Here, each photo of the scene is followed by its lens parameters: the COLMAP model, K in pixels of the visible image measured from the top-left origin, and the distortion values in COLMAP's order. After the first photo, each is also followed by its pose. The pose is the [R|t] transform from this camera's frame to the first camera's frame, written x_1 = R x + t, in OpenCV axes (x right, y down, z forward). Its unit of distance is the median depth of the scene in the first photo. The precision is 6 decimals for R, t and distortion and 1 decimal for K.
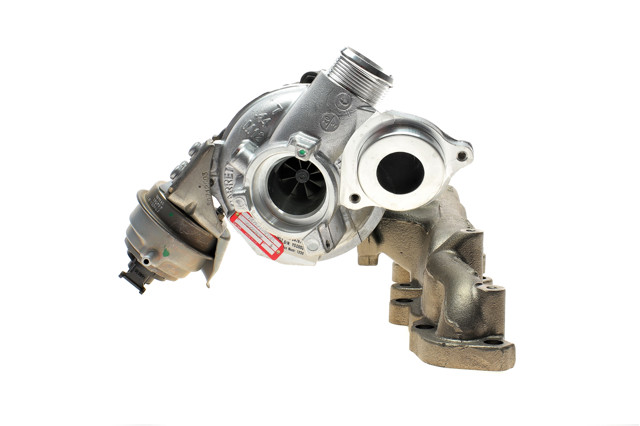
lens RADIAL K [[1307.5, 0, 319.9], [0, 1307.5, 213.1], [0, 0, 1]] dist [-0.291794, 0.000000]
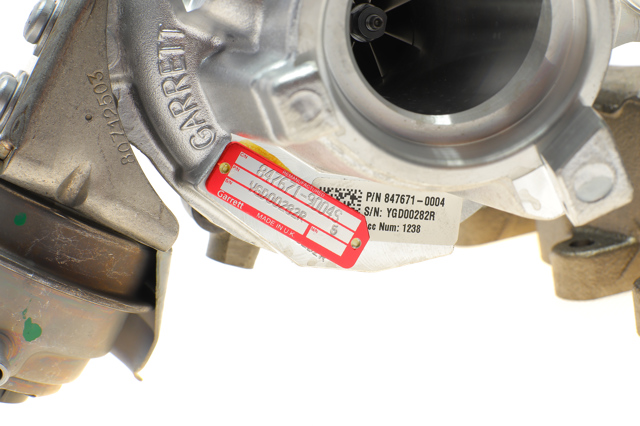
lens RADIAL K [[1307.5, 0, 320.6], [0, 1307.5, 209.1], [0, 0, 1]] dist [-0.291794, 0.000000]
pose [[0.938713, -0.255196, 0.231718, -0.119036], [0.247440, 0.966889, 0.062451, -0.003419], [-0.239983, -0.001288, 0.970776, 0.654095]]
